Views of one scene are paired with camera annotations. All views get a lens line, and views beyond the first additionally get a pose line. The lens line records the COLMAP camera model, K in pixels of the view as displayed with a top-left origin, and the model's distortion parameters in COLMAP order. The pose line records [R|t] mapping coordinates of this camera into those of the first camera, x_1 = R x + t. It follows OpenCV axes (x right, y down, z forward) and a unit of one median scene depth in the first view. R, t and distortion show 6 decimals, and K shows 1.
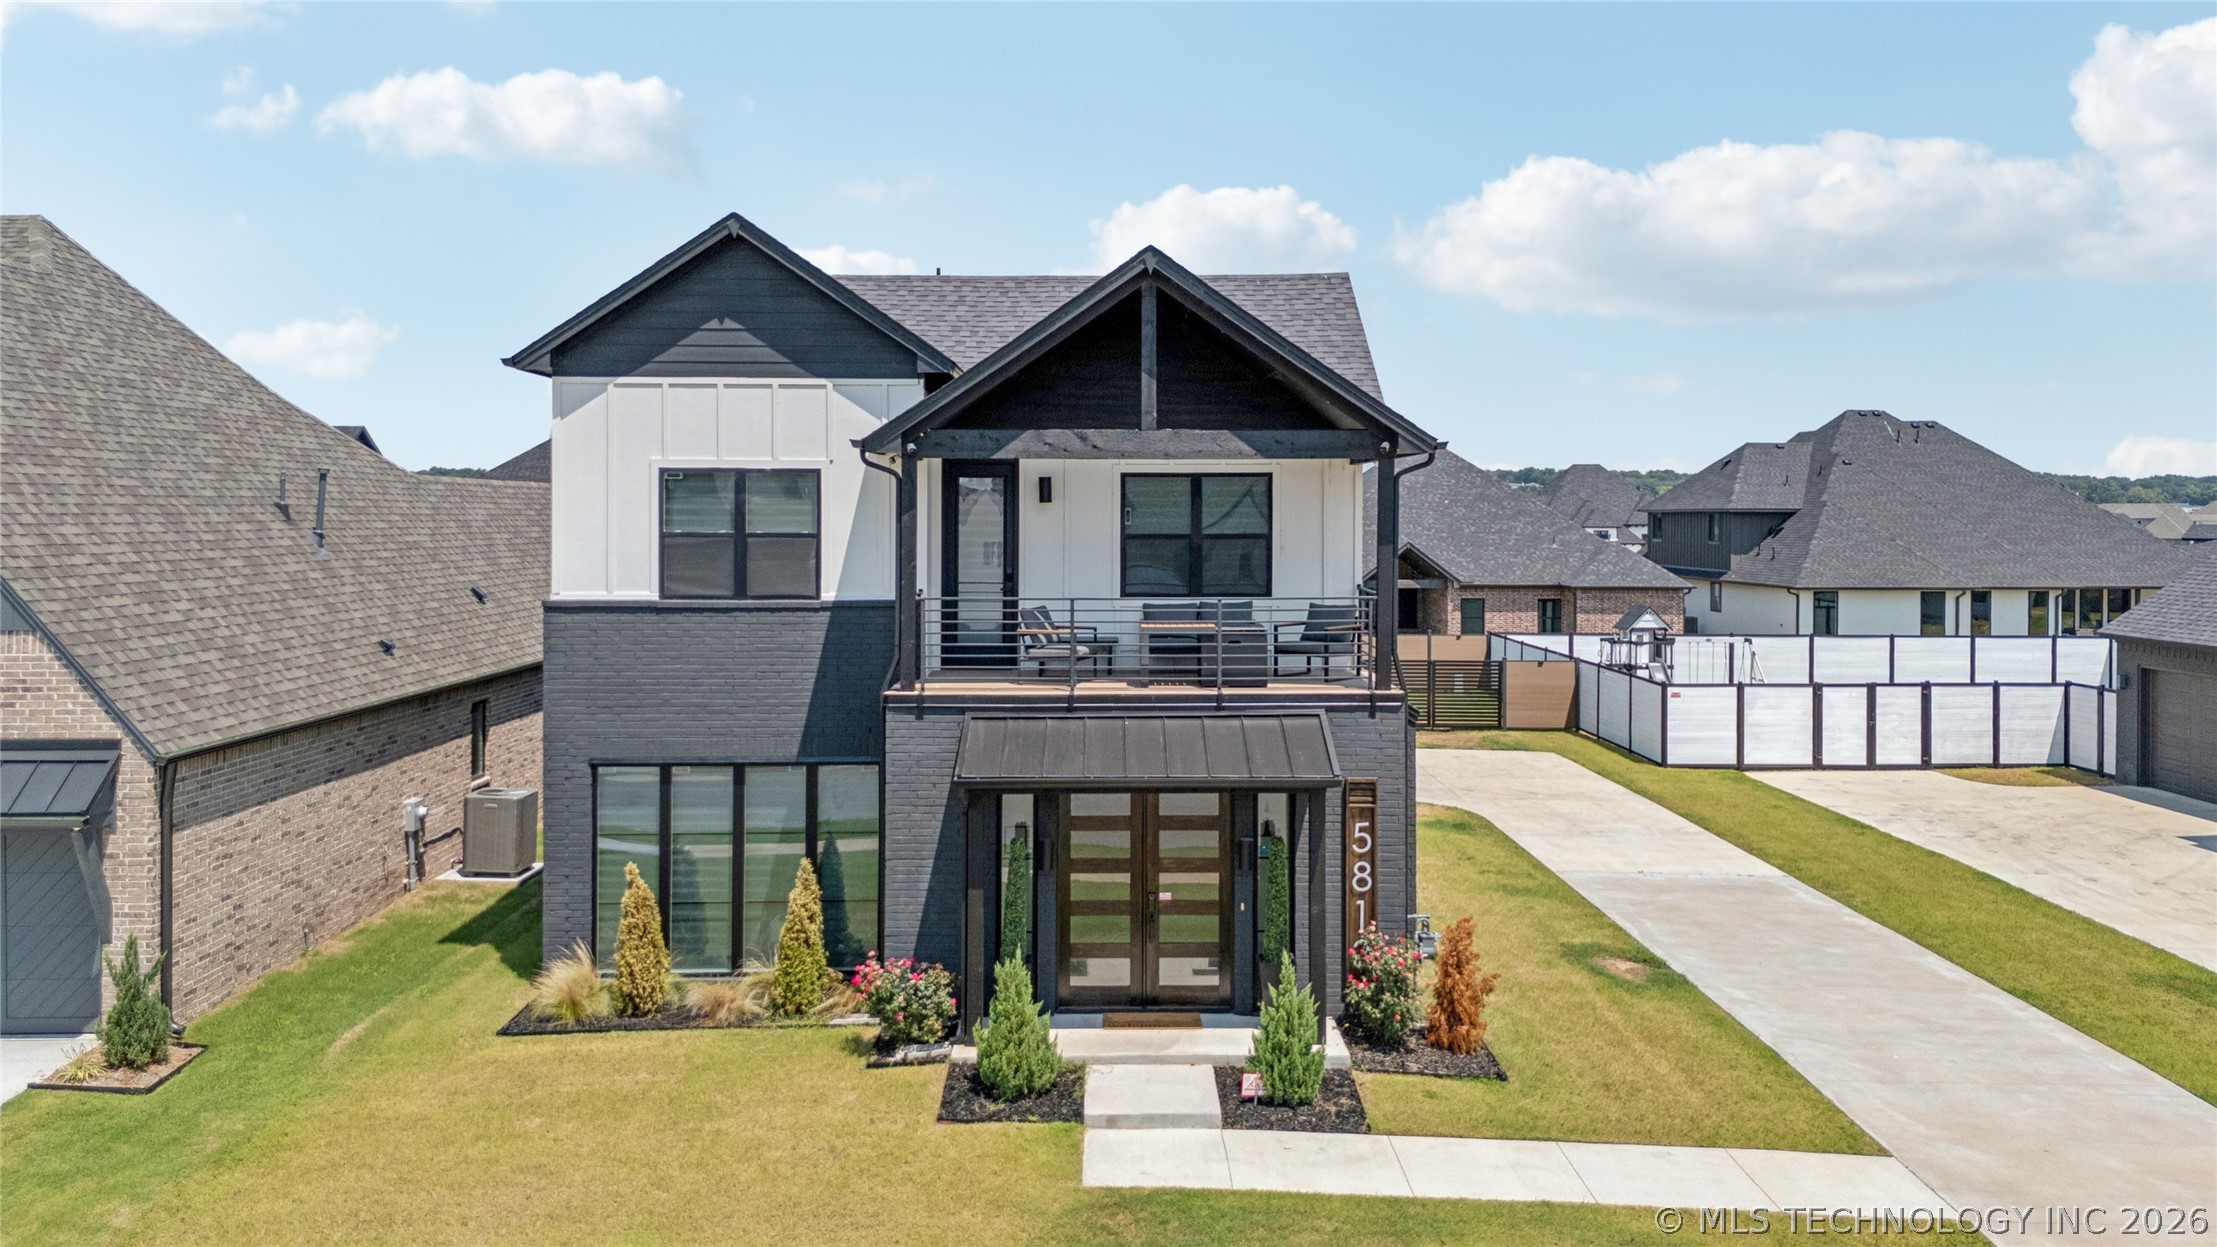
lens RADIAL K [[1688.8, 0, 1114.7], [0, 1688.8, 537.4], [0, 0, 1]] dist [0.060278, -0.048203]
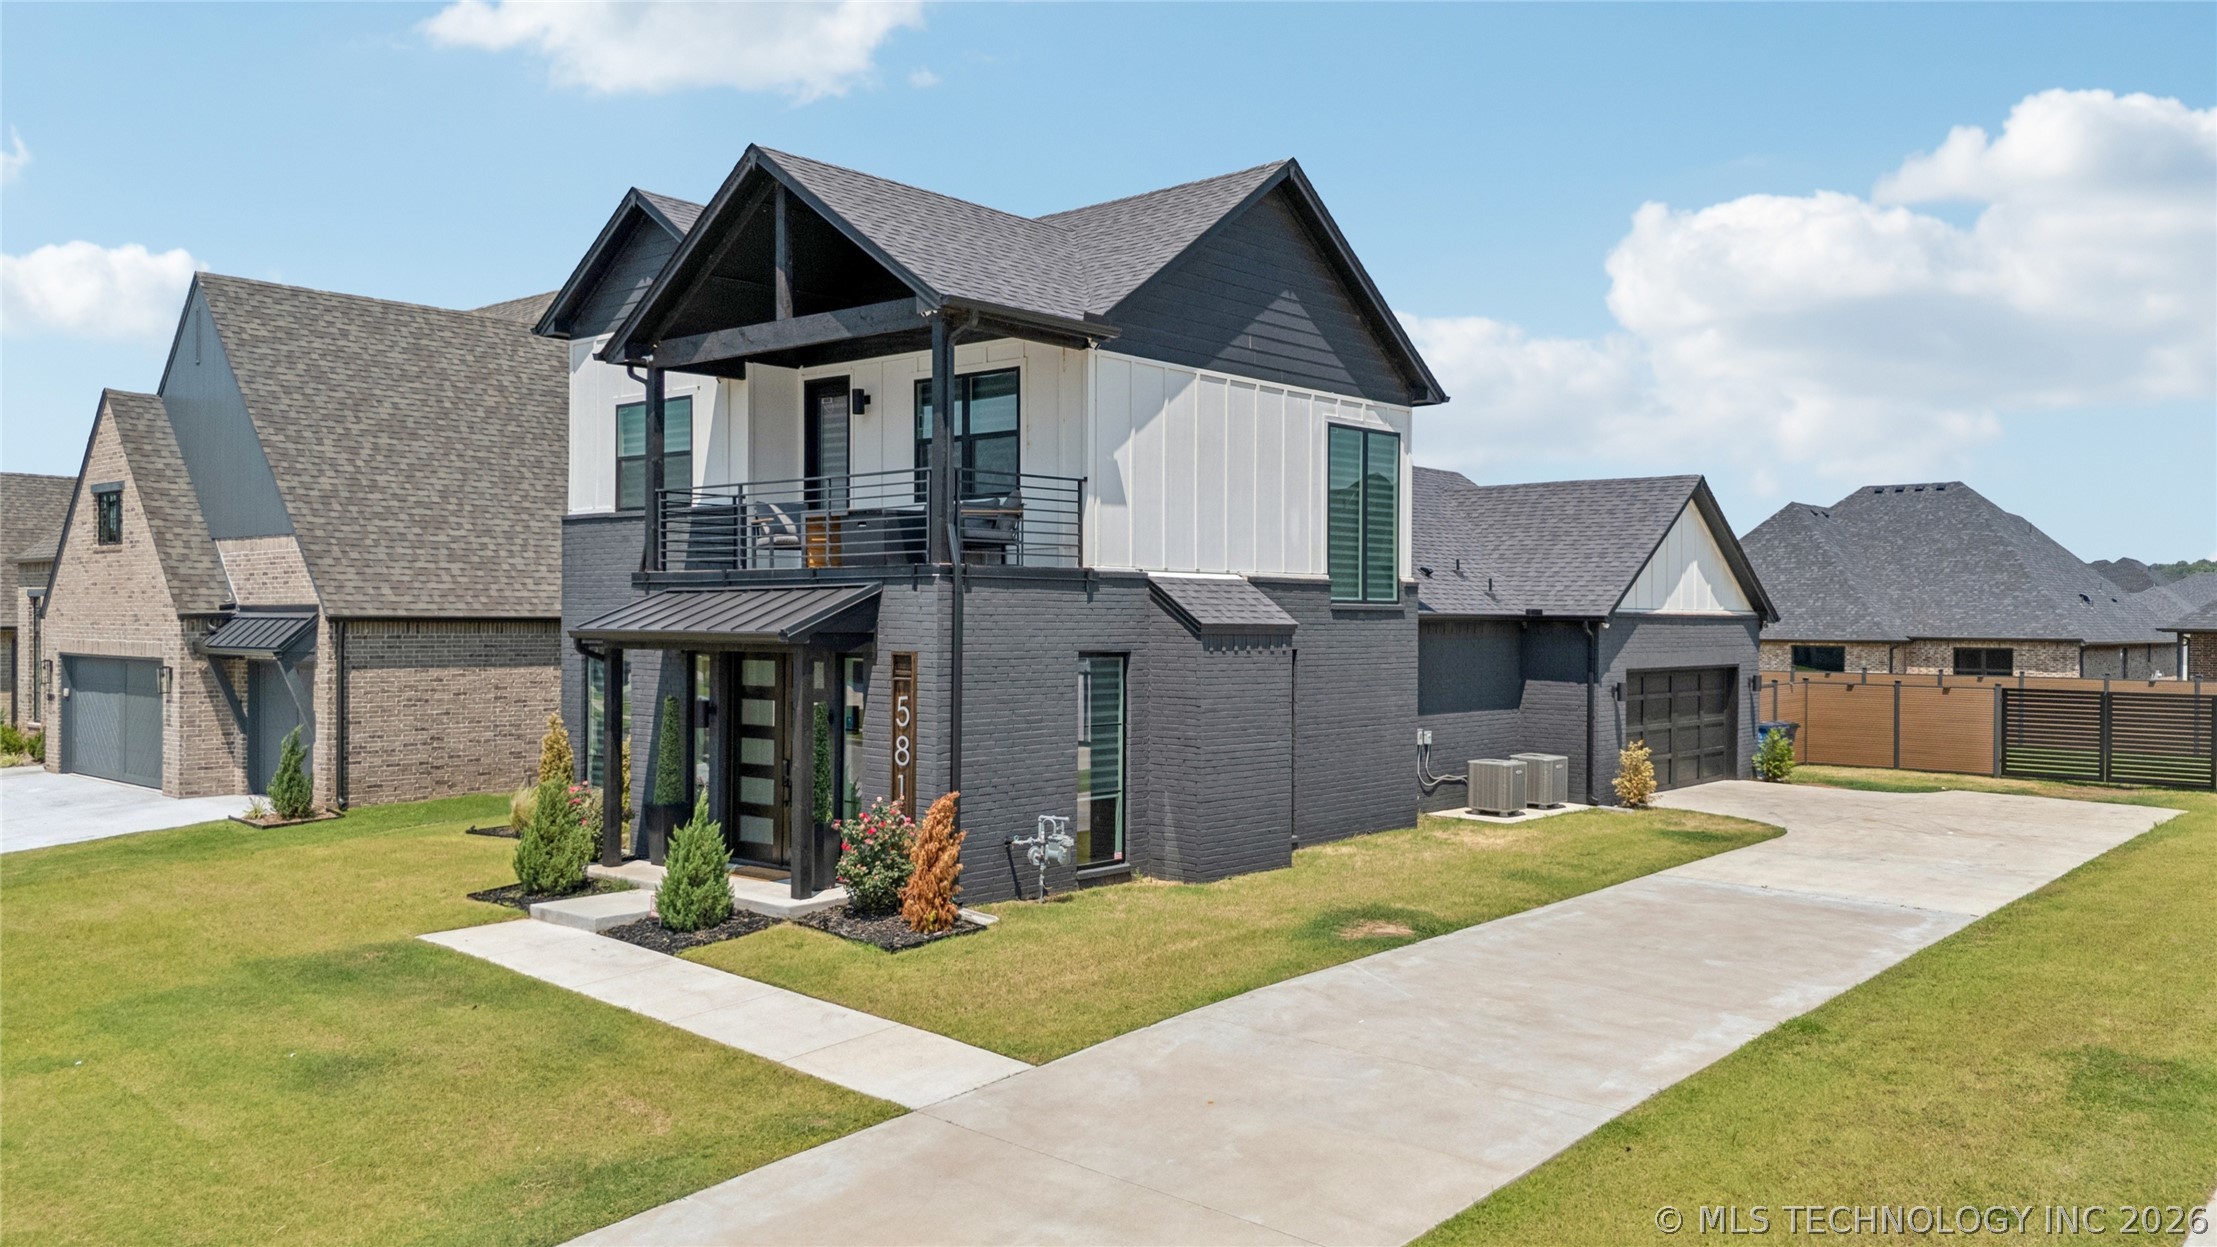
lens RADIAL K [[1660.9, 0, 1108.5], [0, 1660.9, 623.5], [0, 0, 1]] dist [0.056492, -0.002372]
pose [[0.742476, 0.003668, -0.669863, 0.815138], [-0.009596, 0.999941, -0.005161, 0.120779], [0.669804, 0.010260, 0.742467, 0.338968]]
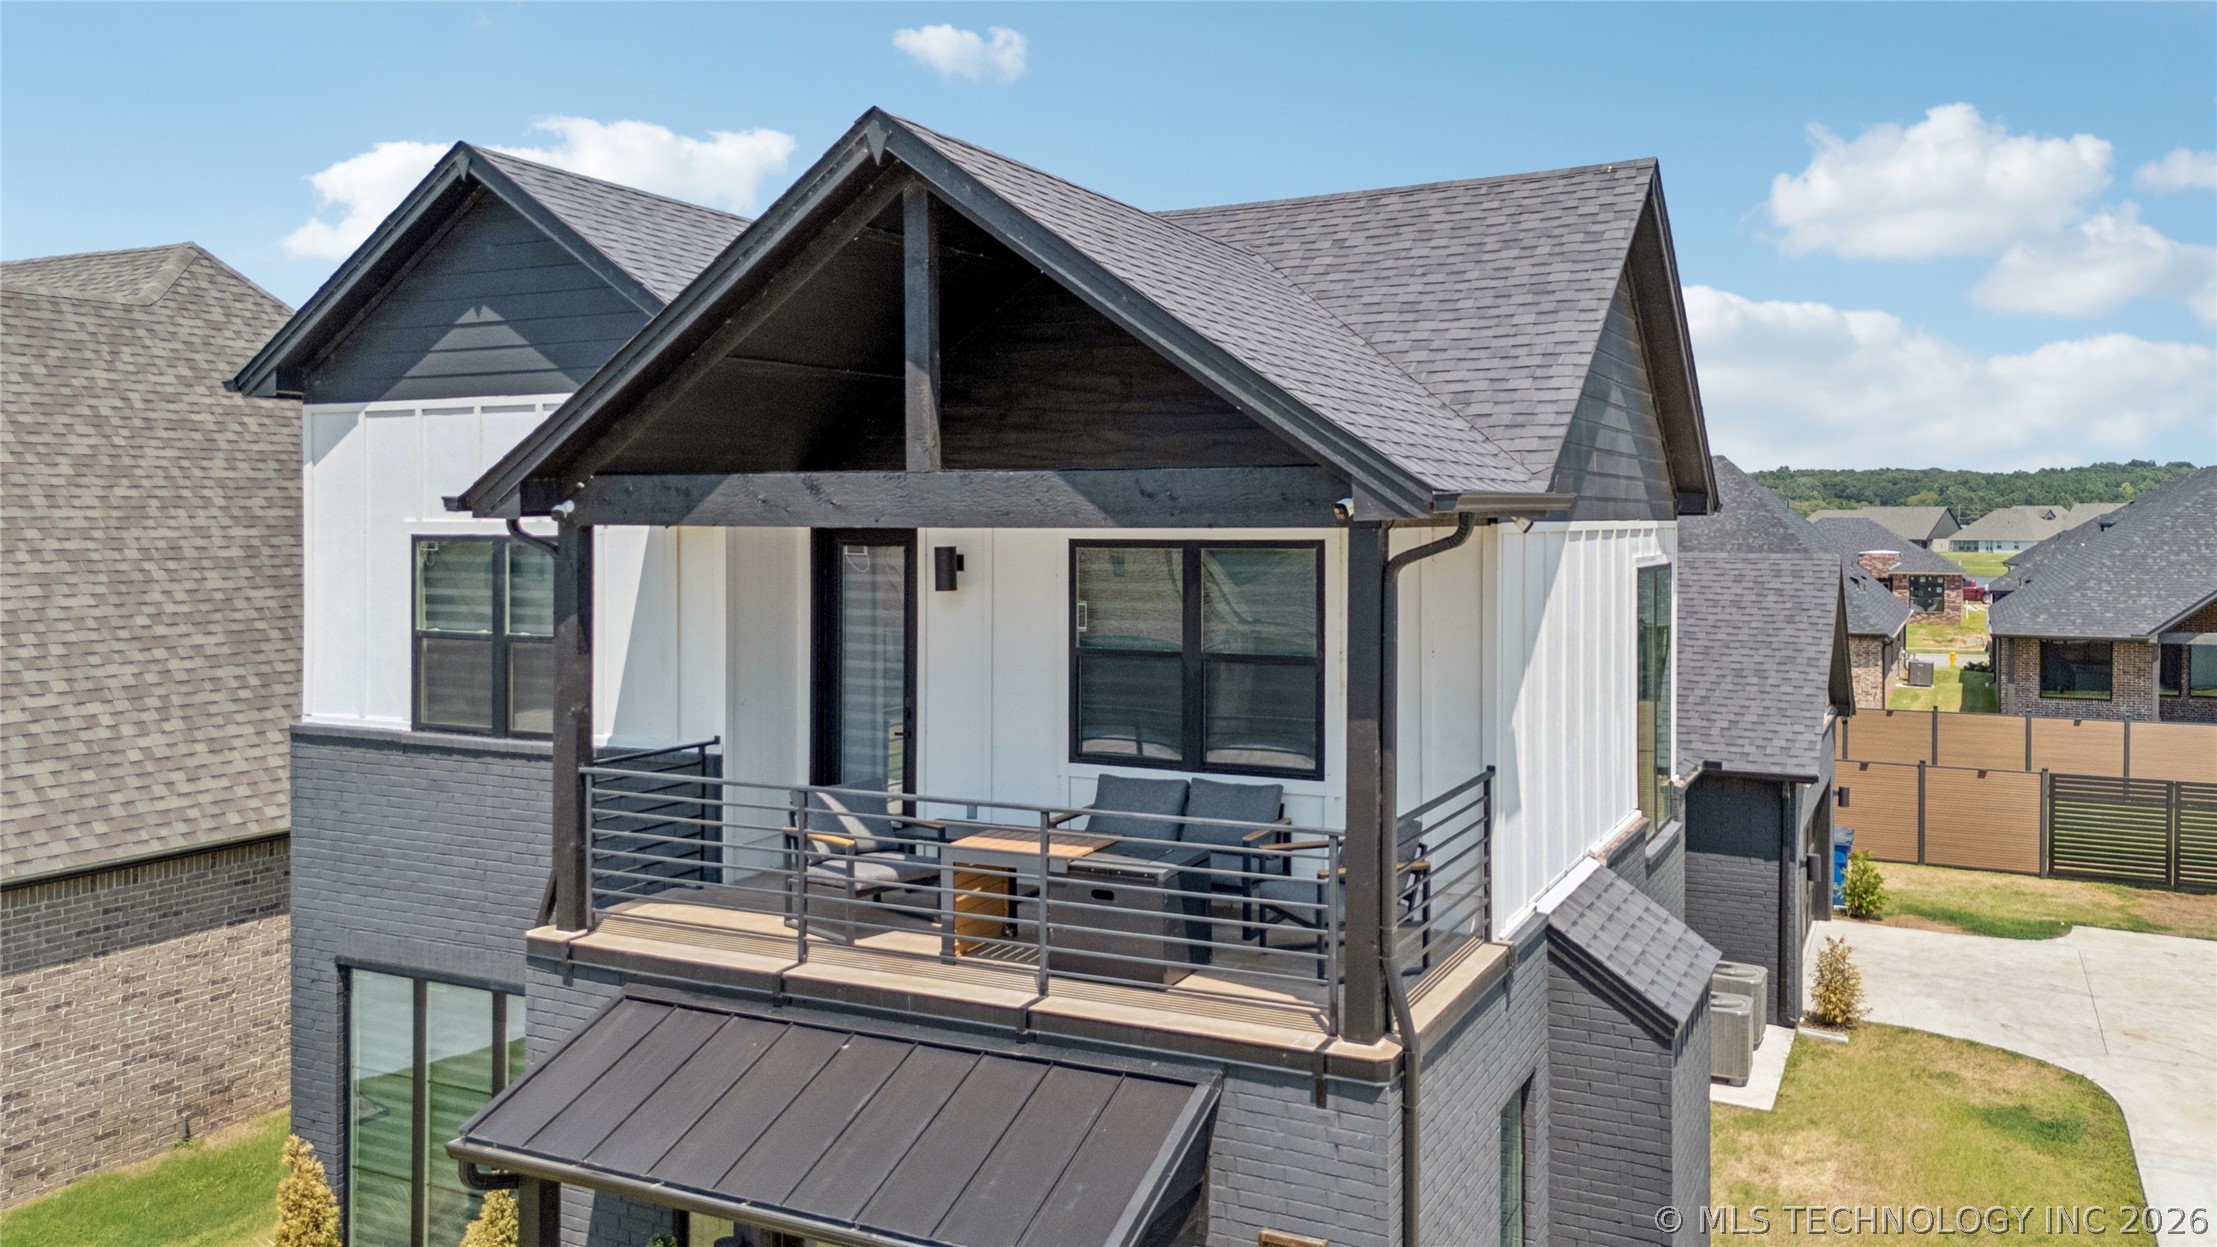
lens RADIAL K [[1685.2, 0, 1106.6], [0, 1685.2, 556.6], [0, 0, 1]] dist [0.066096, -0.052671]
pose [[0.883110, 0.008606, -0.469087, 0.291258], [-0.003298, 0.999921, 0.012136, -0.041618], [0.469154, -0.009171, 0.883069, 0.535246]]
